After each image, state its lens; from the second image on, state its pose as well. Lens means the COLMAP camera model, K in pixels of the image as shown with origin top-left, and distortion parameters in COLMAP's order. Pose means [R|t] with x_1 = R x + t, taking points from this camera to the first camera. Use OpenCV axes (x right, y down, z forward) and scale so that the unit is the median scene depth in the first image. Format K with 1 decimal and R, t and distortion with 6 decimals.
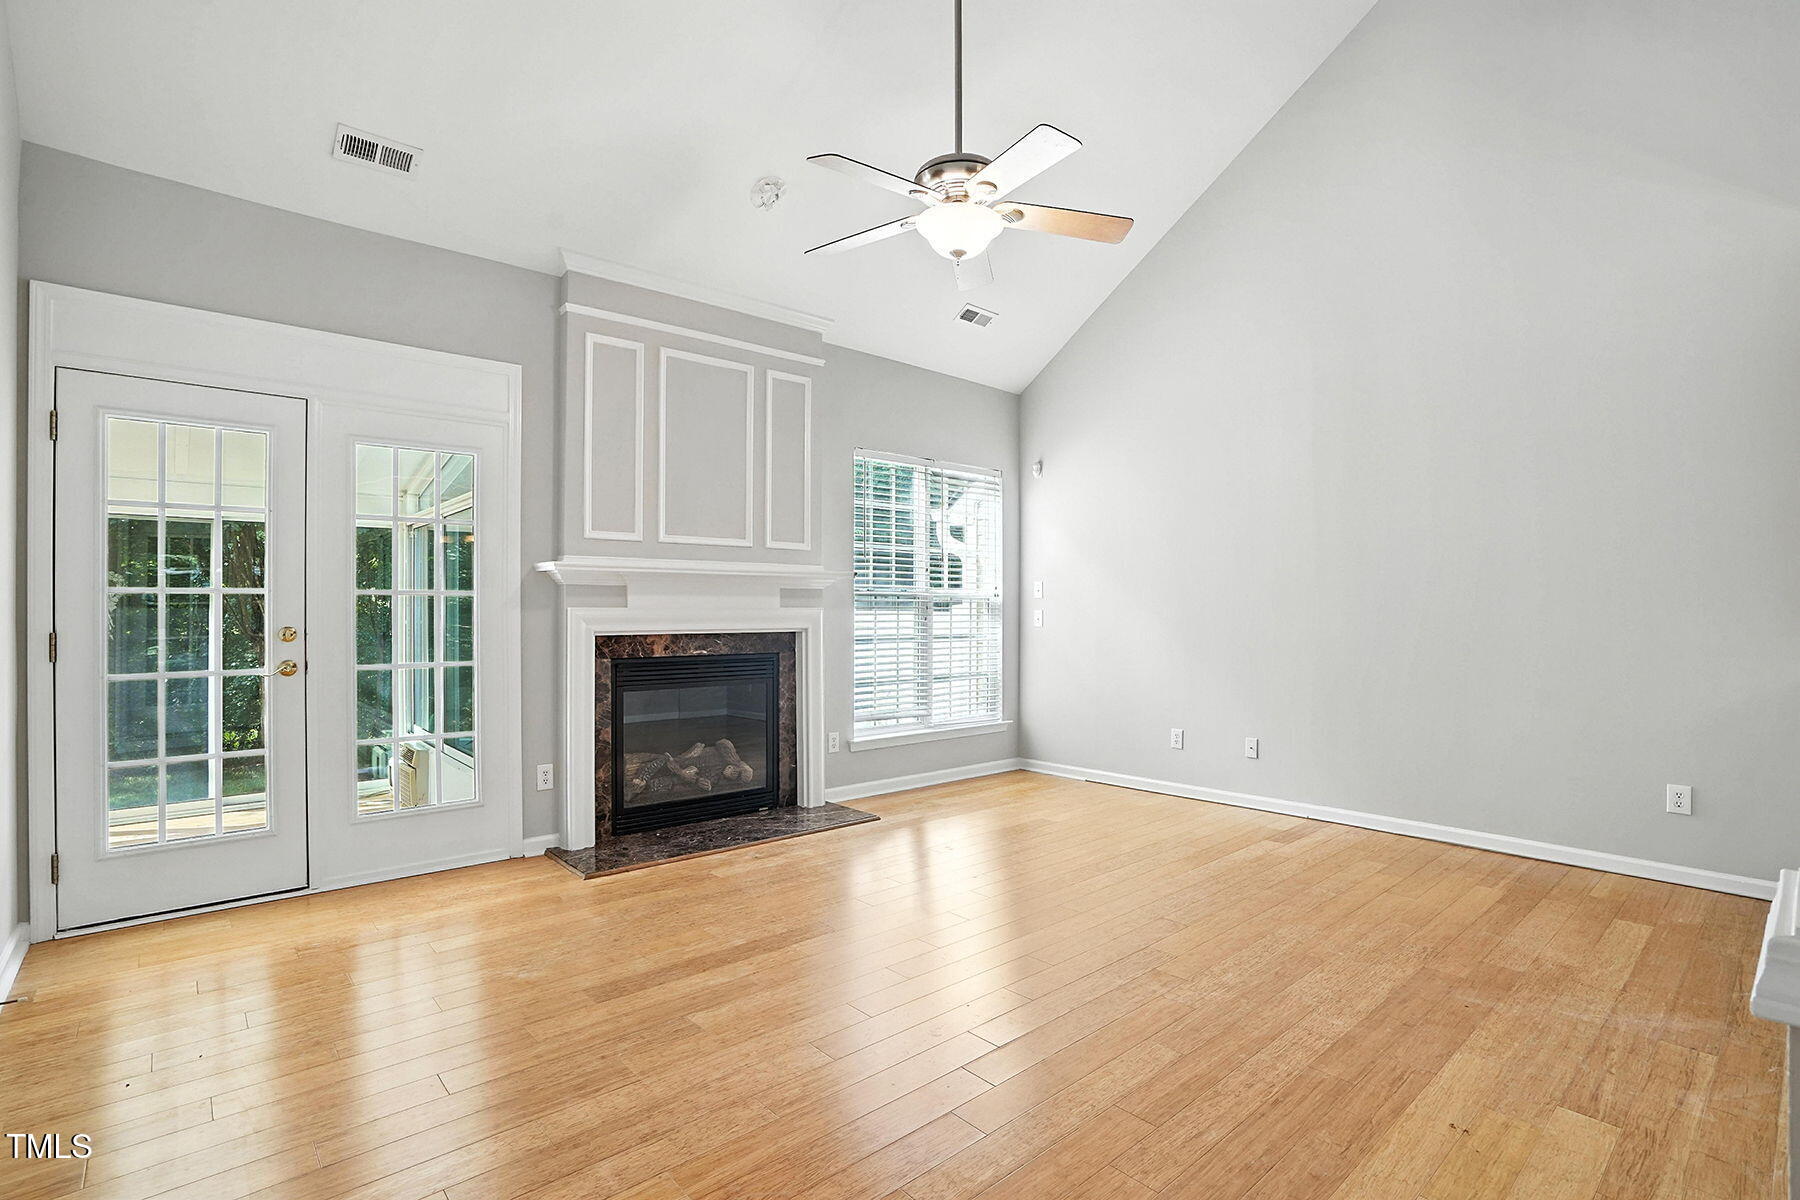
lens RADIAL K [[865.5, 0, 906.0], [0, 865.5, 608.3], [0, 0, 1]] dist [-0.040210, 0.000596]
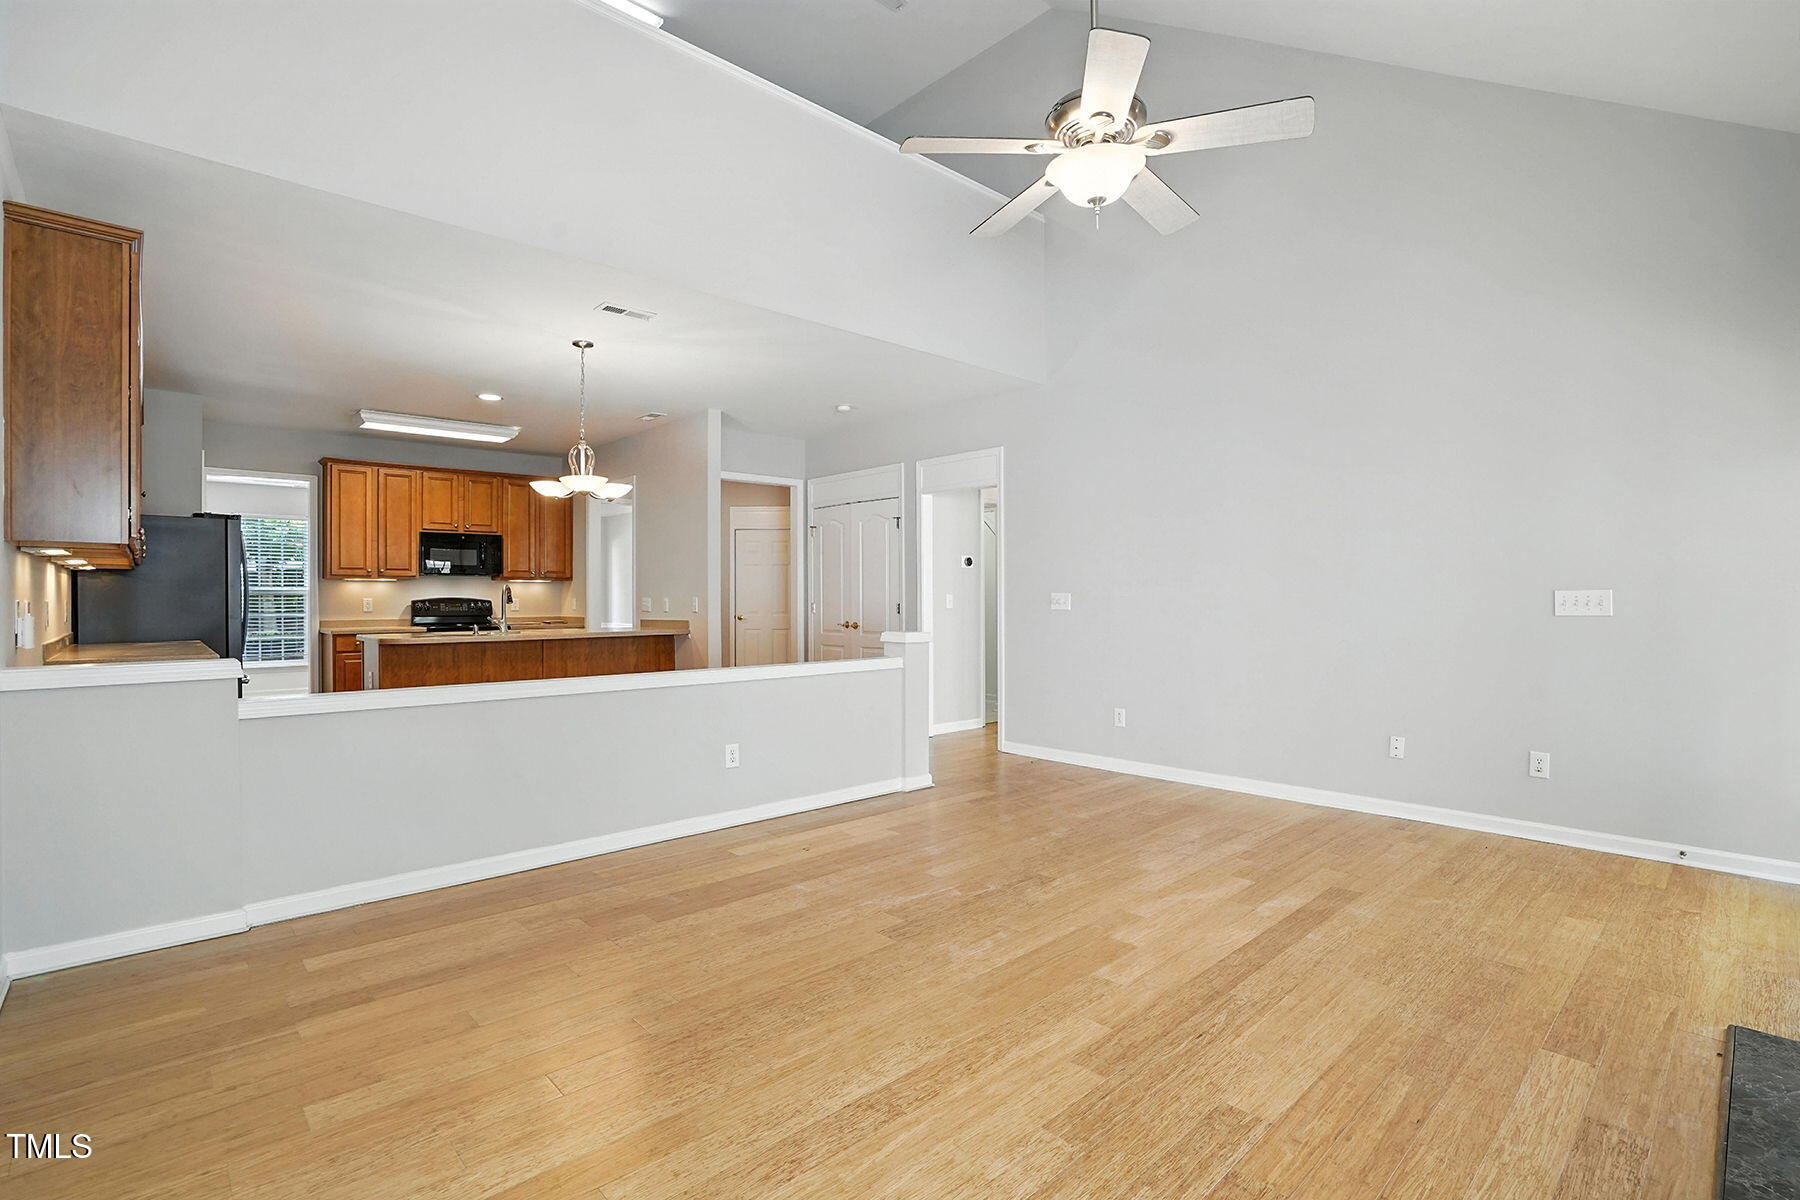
lens RADIAL K [[865.5, 0, 906.0], [0, 865.5, 608.3], [0, 0, 1]] dist [-0.040210, 0.000596]
pose [[-0.999646, 0.000738, -0.026581, 0.323883], [0.000468, 0.999949, 0.010129, 0.005290], [0.026587, 0.010113, -0.999595, 2.145640]]
